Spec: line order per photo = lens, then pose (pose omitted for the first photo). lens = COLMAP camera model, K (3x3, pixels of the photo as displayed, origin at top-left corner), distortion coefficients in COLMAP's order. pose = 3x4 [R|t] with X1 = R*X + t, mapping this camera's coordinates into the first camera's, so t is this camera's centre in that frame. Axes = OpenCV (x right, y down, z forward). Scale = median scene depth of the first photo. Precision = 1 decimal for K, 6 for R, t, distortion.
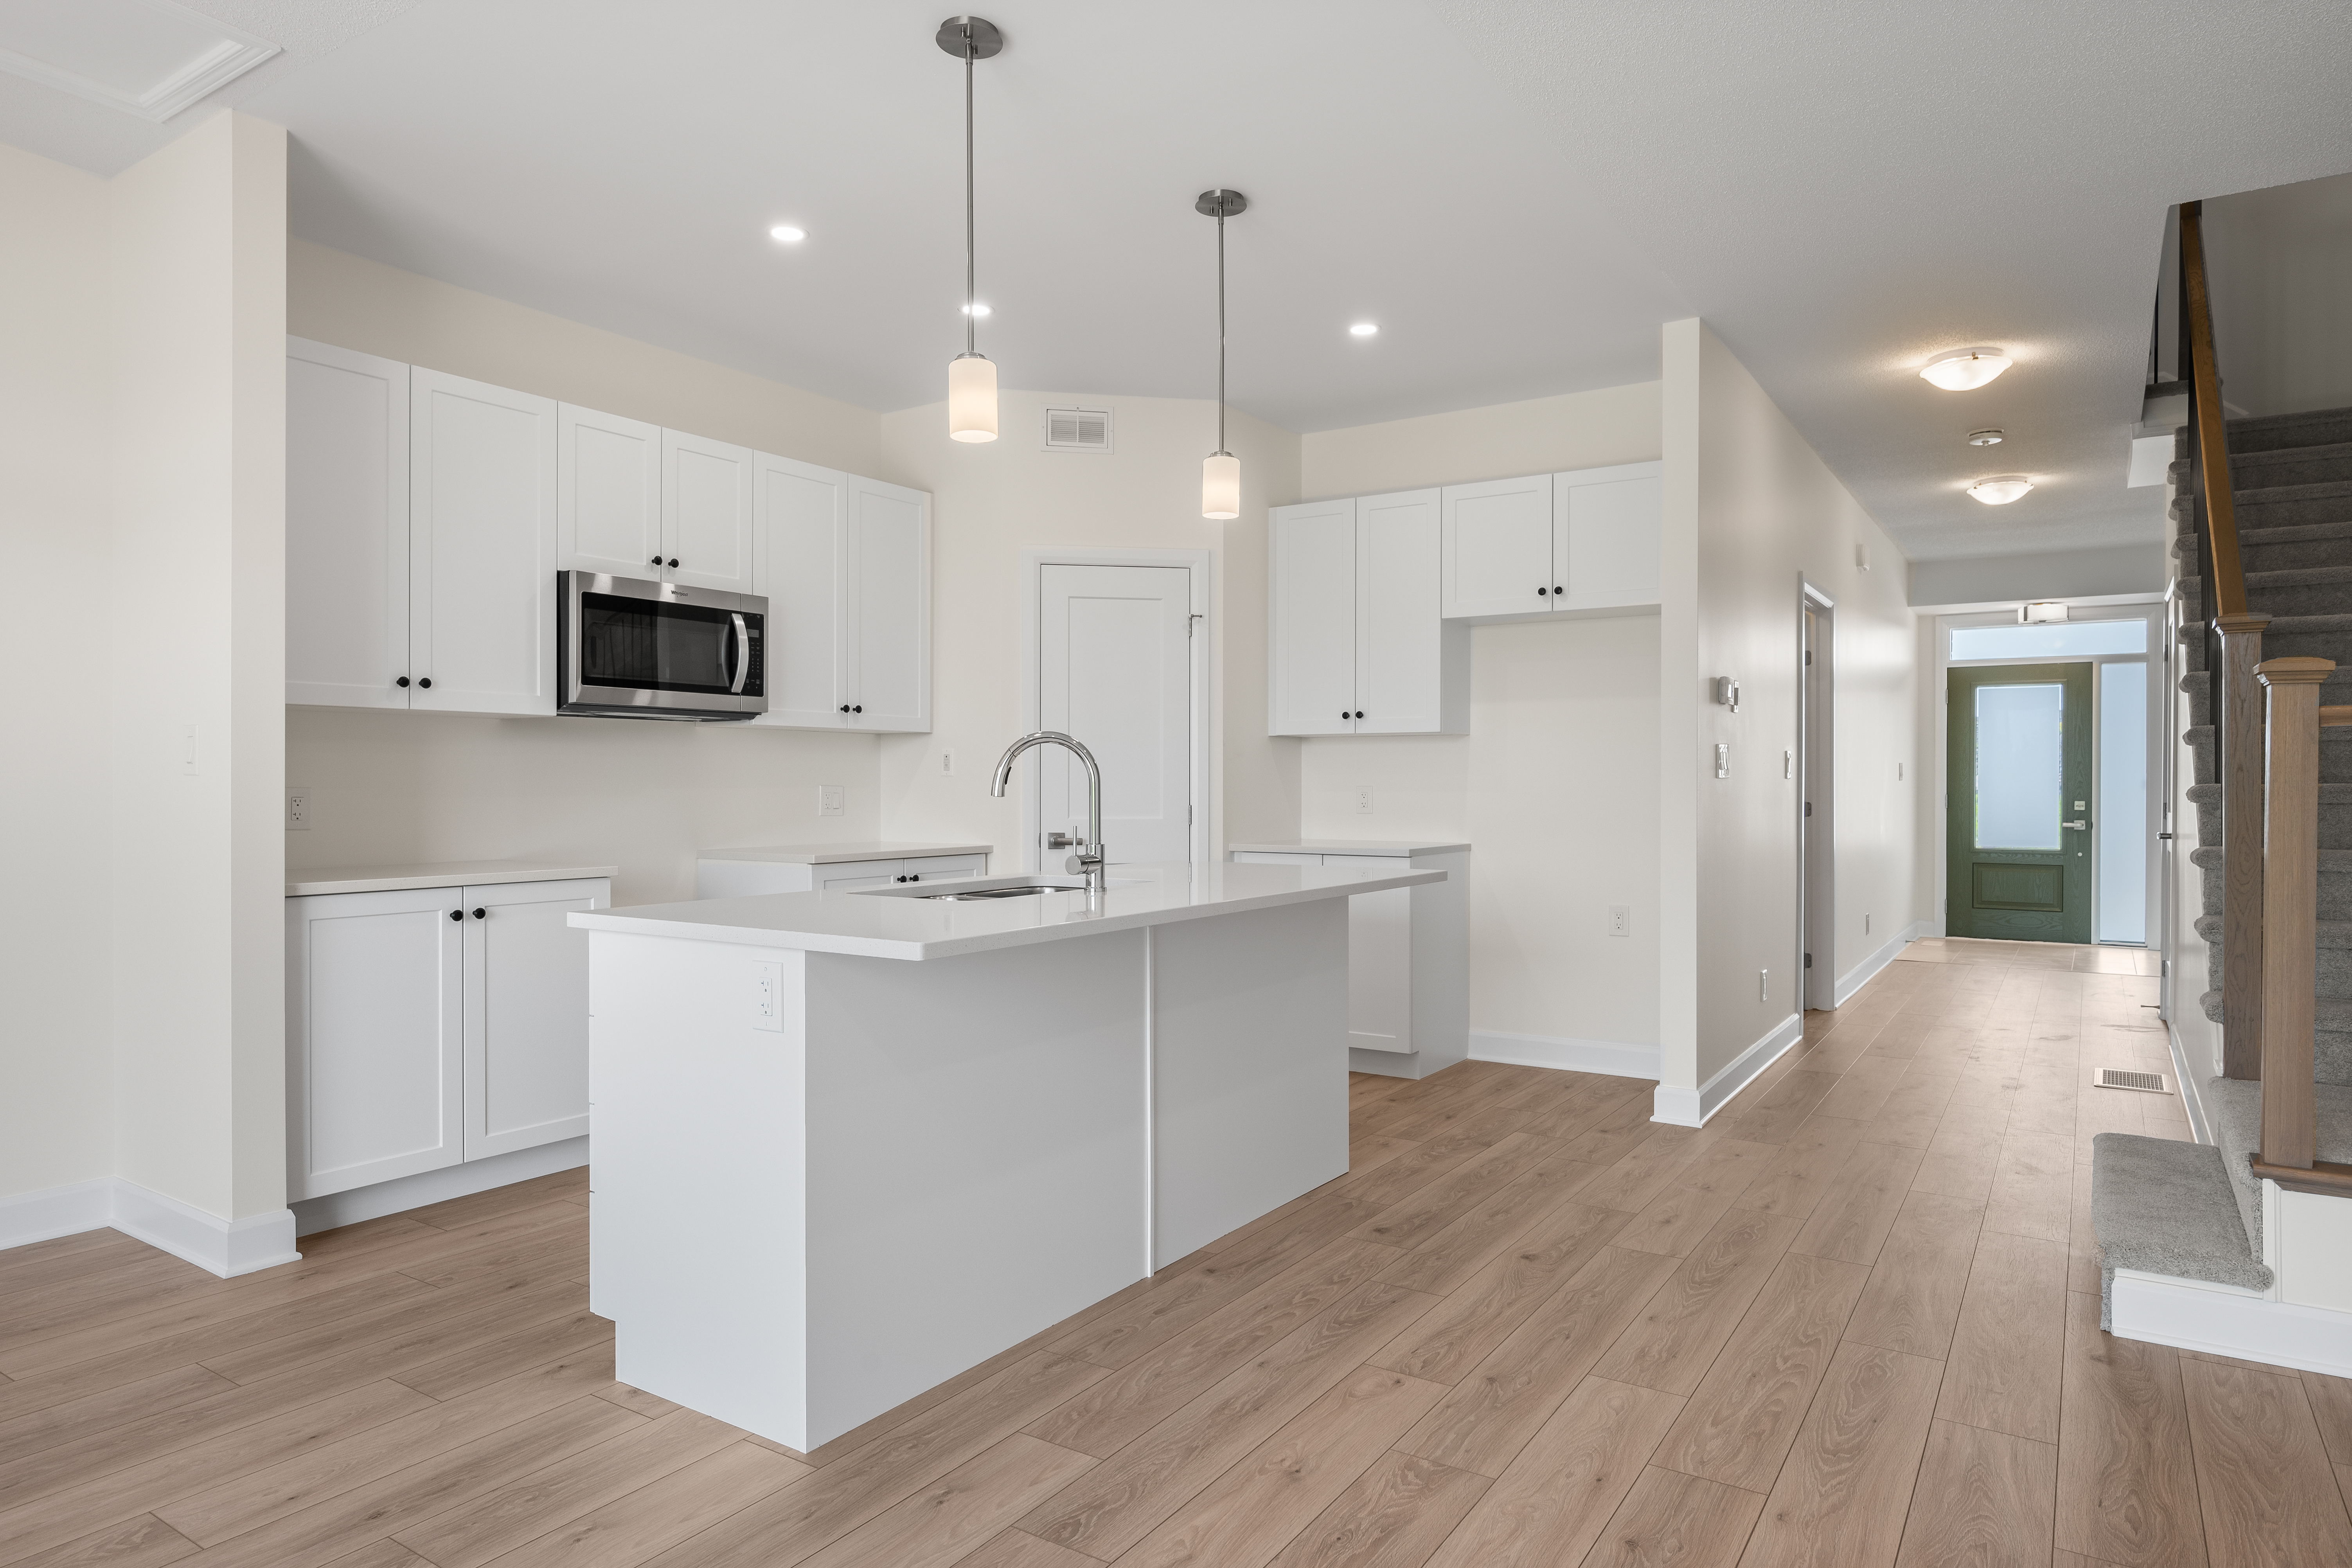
lens RADIAL K [[1341.6, 0, 1250.7], [0, 1341.6, 777.2], [0, 0, 1]] dist [-0.001105, -0.001208]
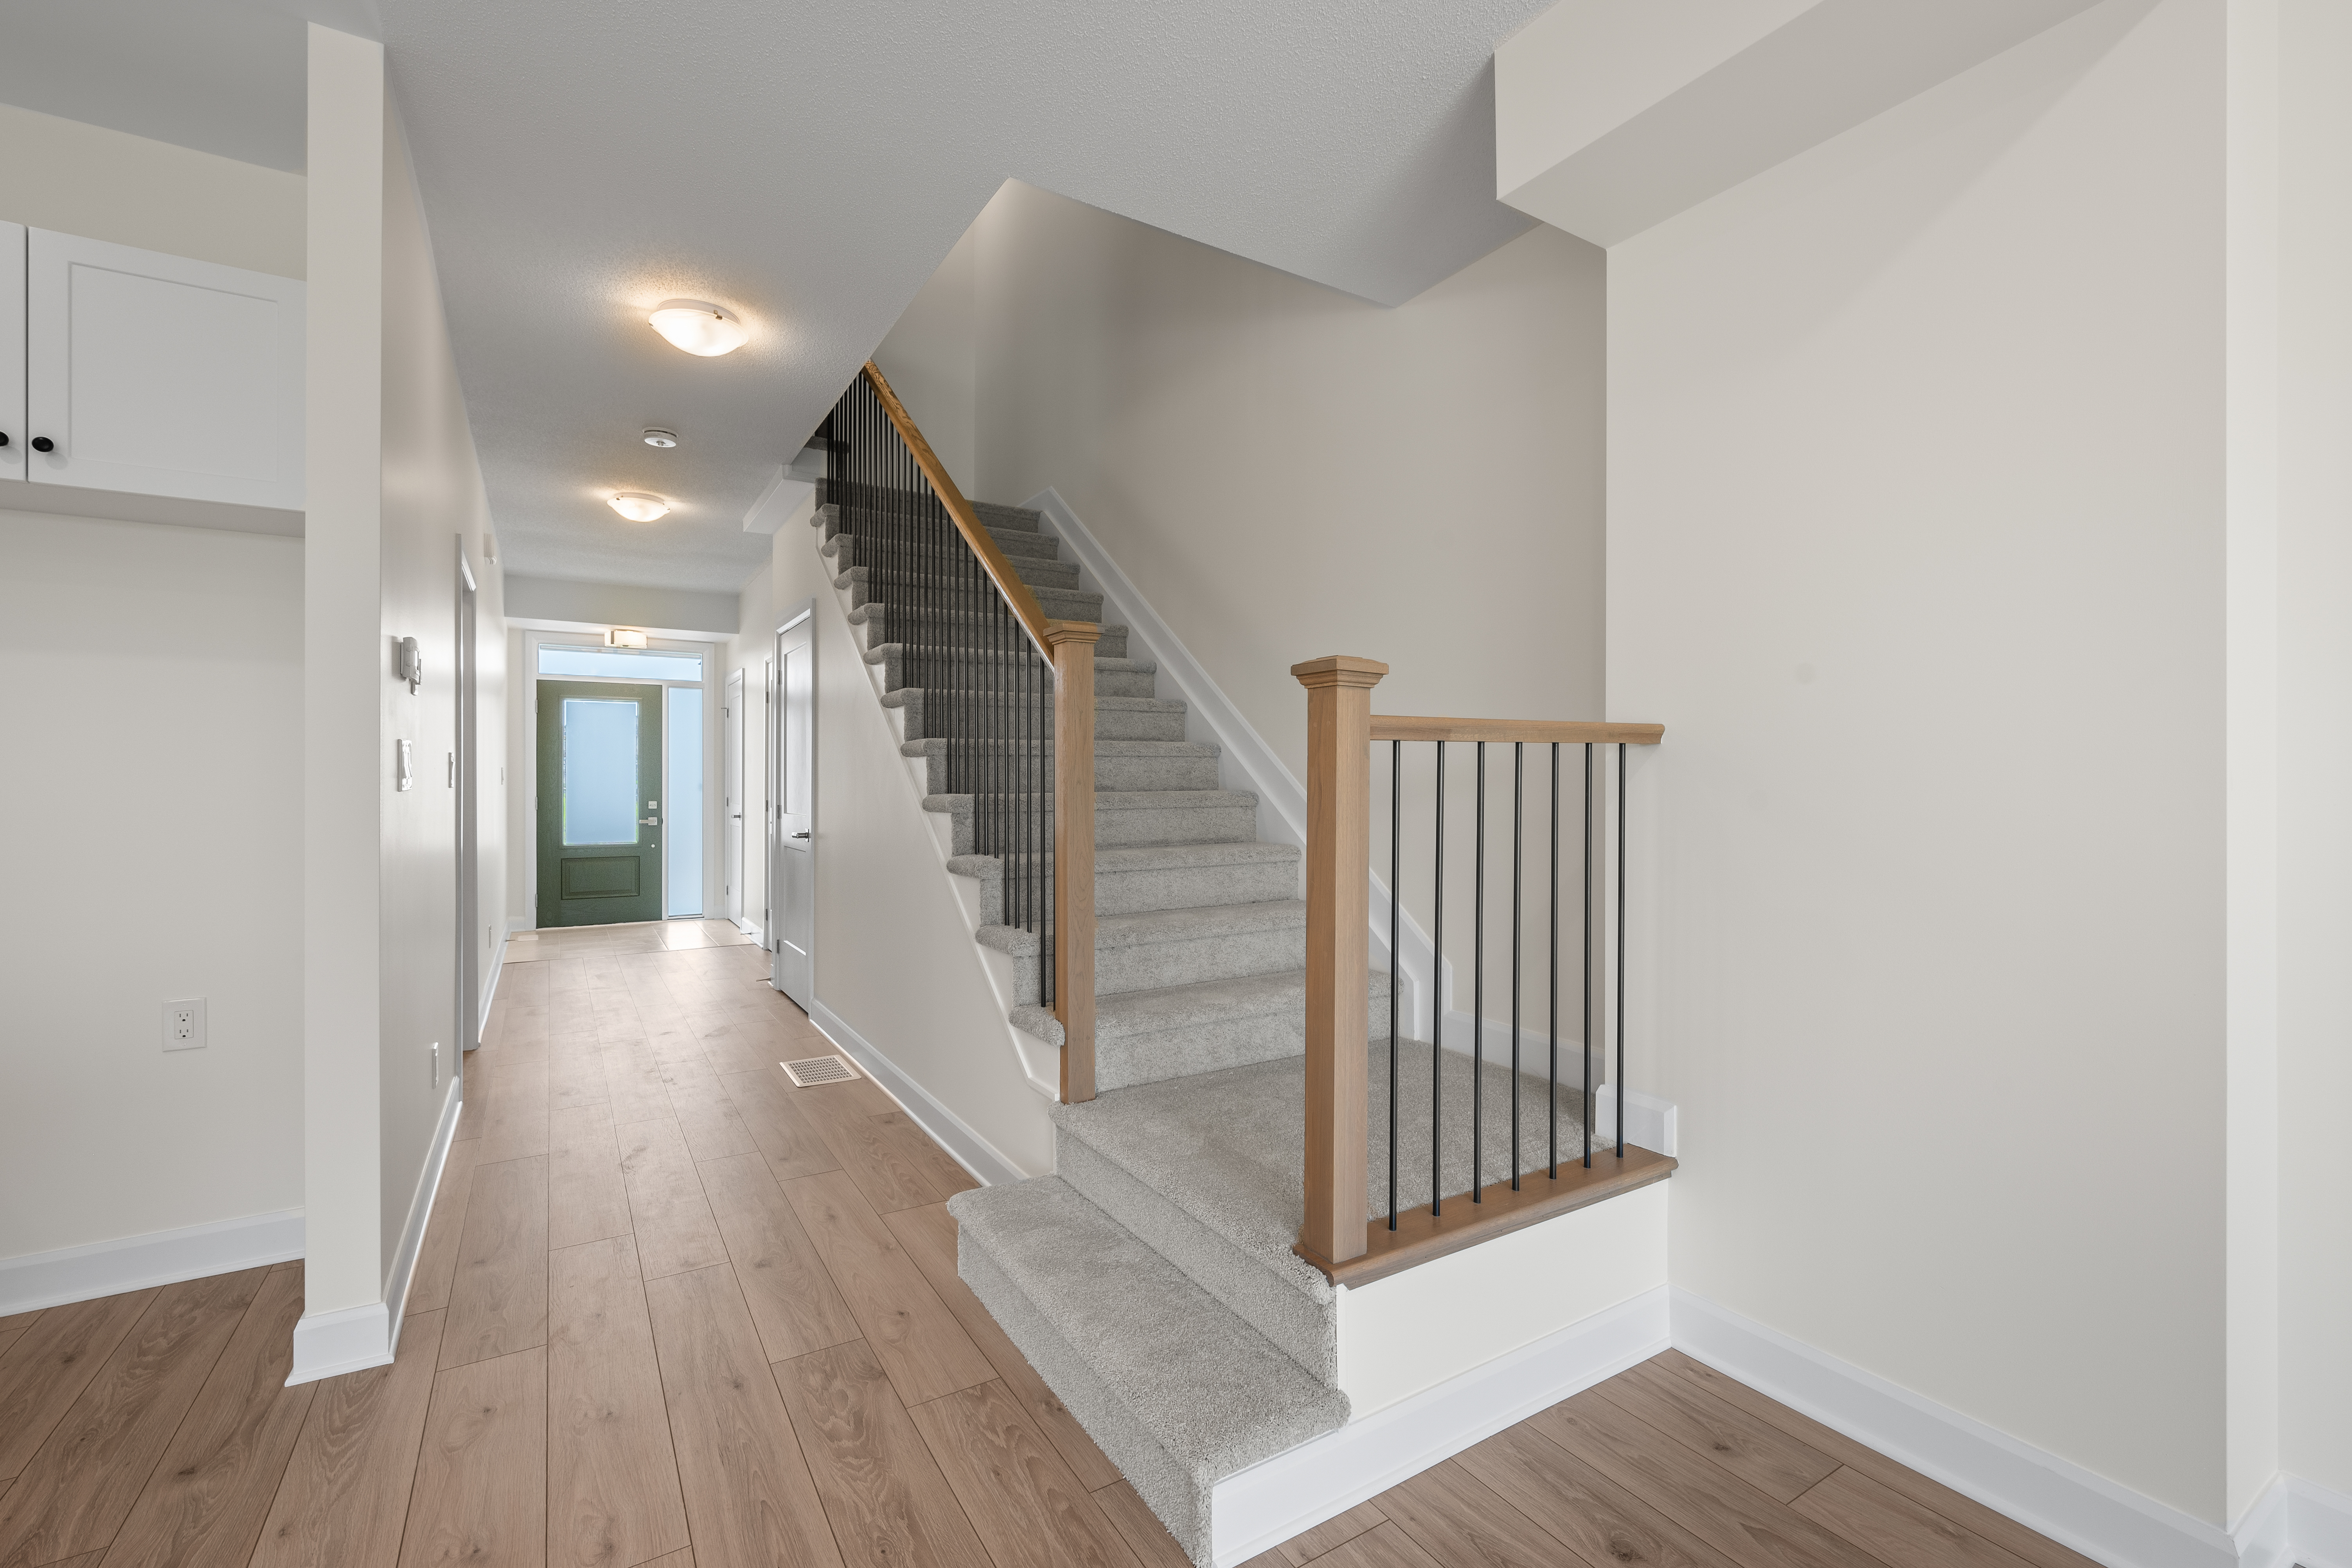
lens RADIAL K [[1001.3, 0, 1157.9], [0, 1001.3, 784.4], [0, 0, 1]] dist [-0.010847, 0.001192]
pose [[0.460015, -0.002167, 0.887908, 0.092419], [-0.003755, 0.999983, 0.004386, -0.006618], [-0.887903, -0.005352, 0.459999, 0.469787]]
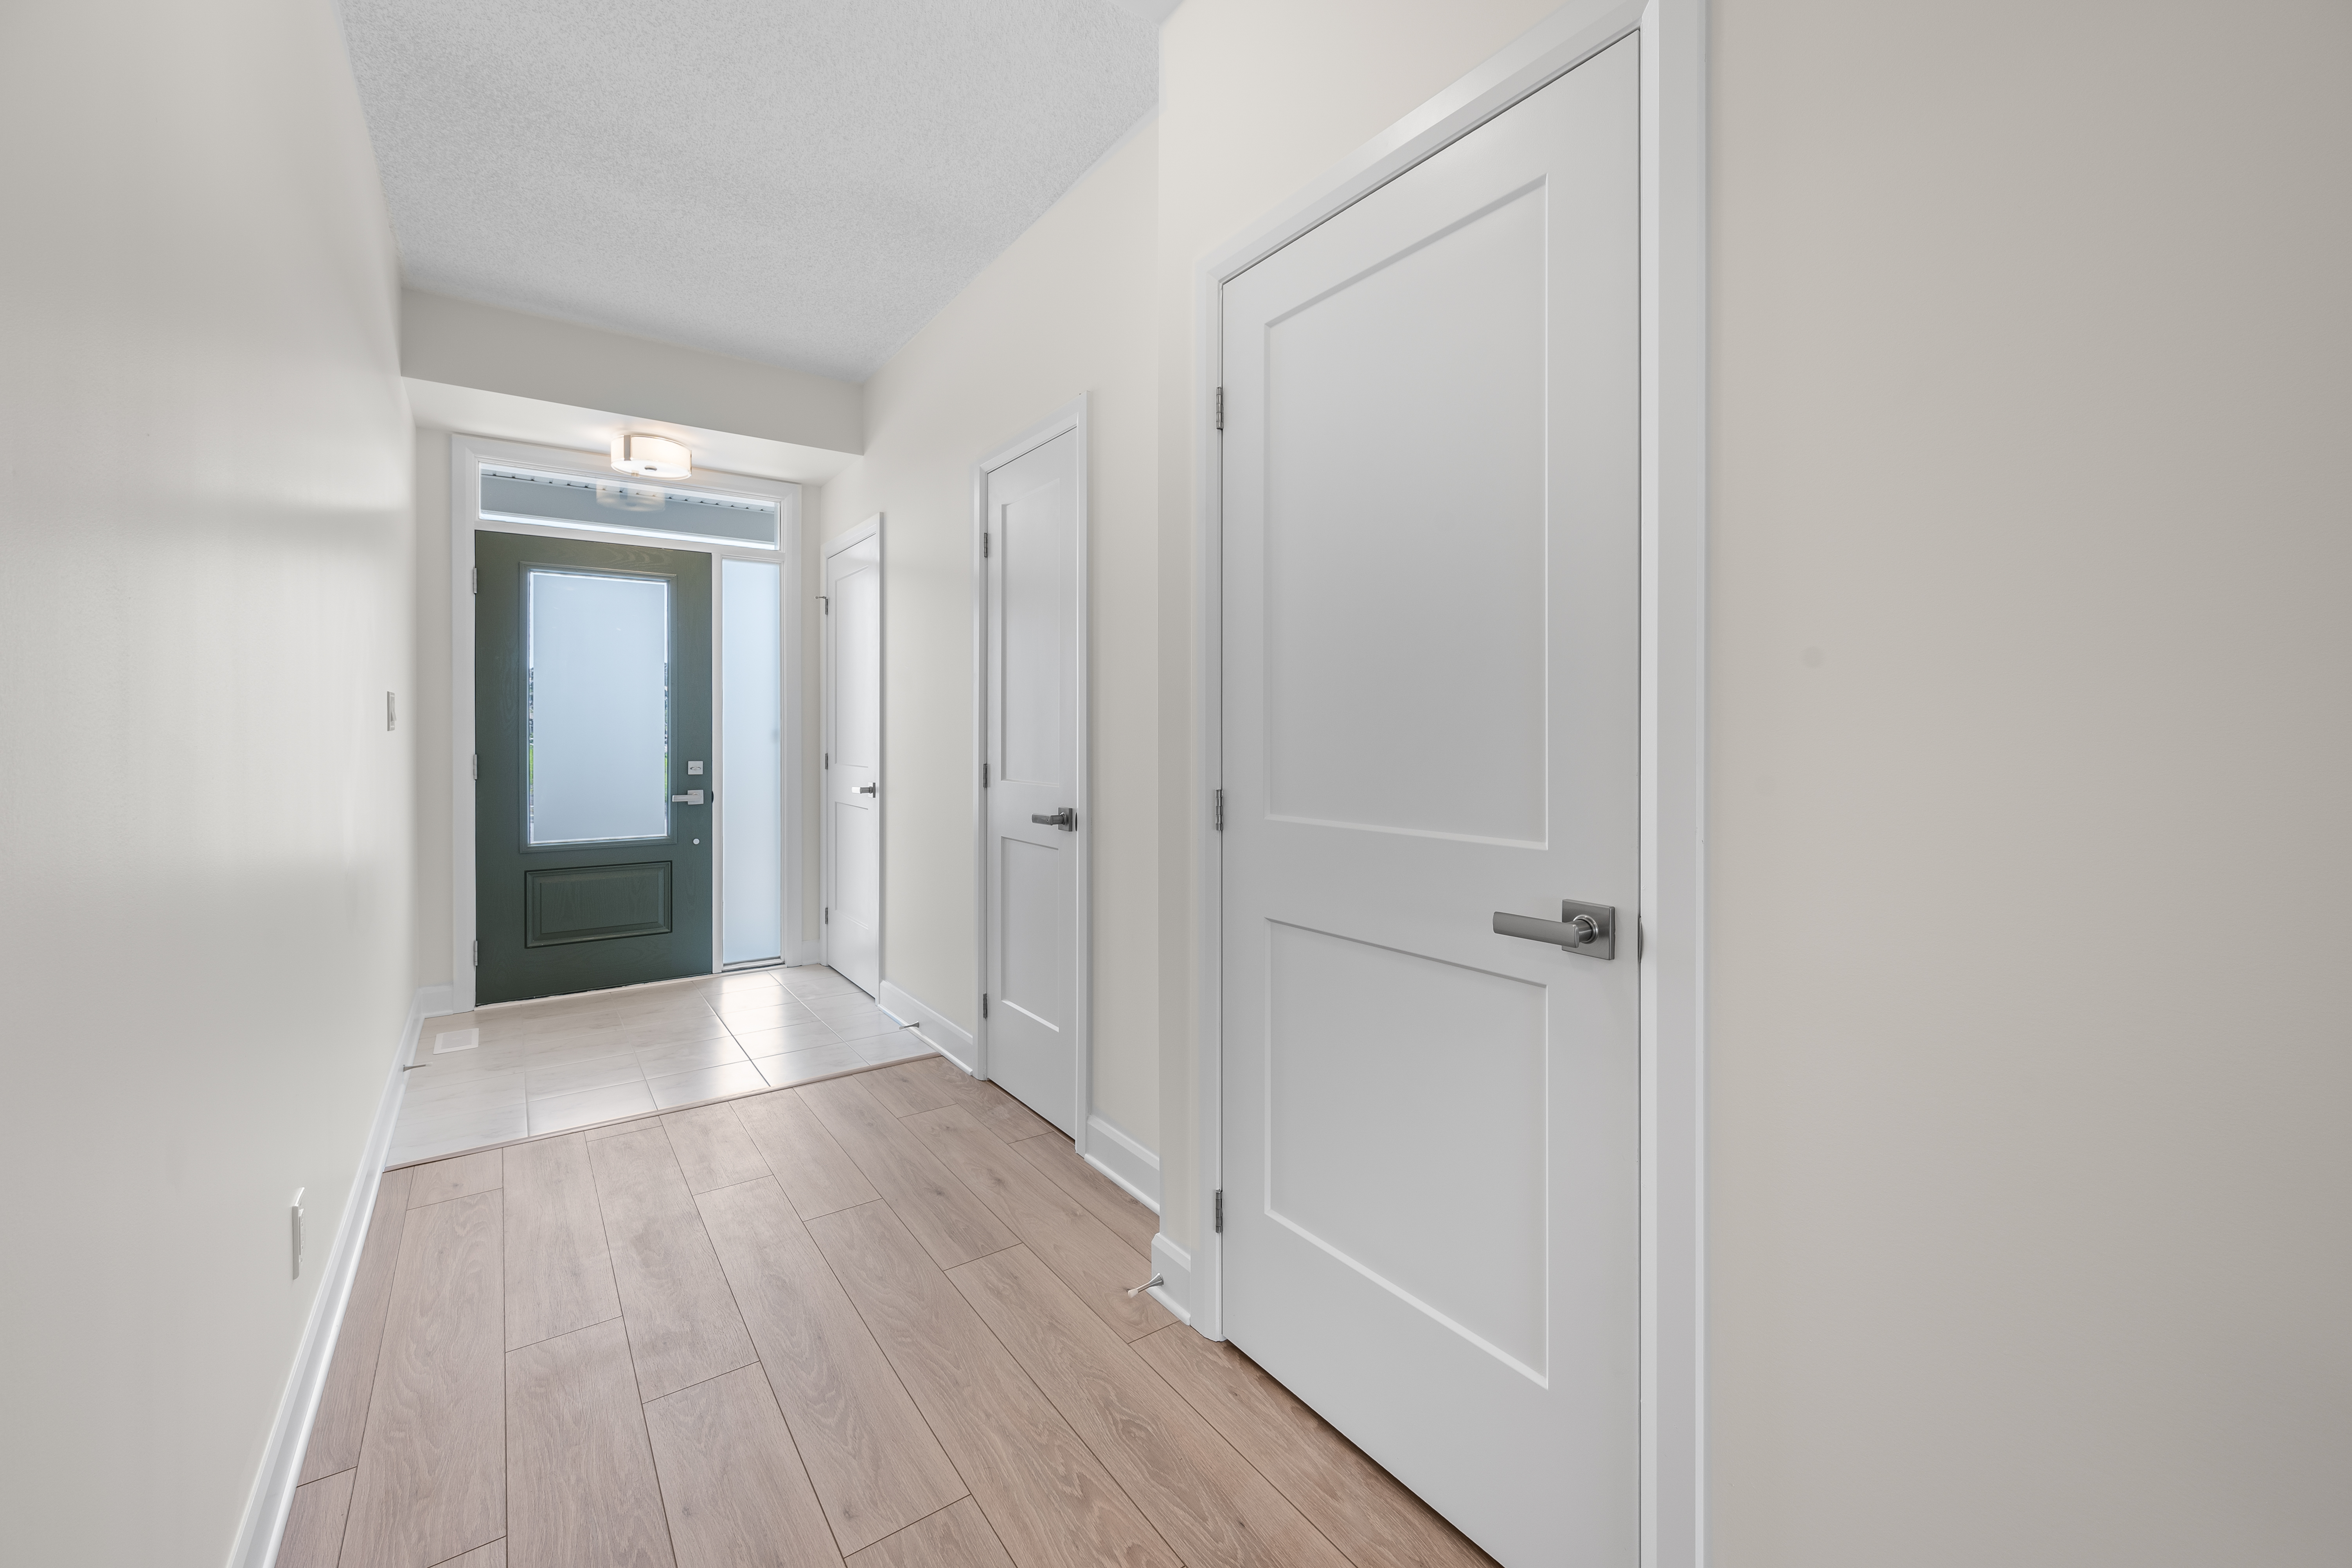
lens RADIAL K [[901.6, 0, 1129.6], [0, 901.6, 742.3], [0, 0, 1]] dist [-0.008898, 0.000133]
pose [[0.410936, -0.004278, 0.911654, 0.723735], [-0.001007, 0.999986, 0.005147, 0.013742], [-0.911663, -0.003033, 0.410926, 1.493339]]
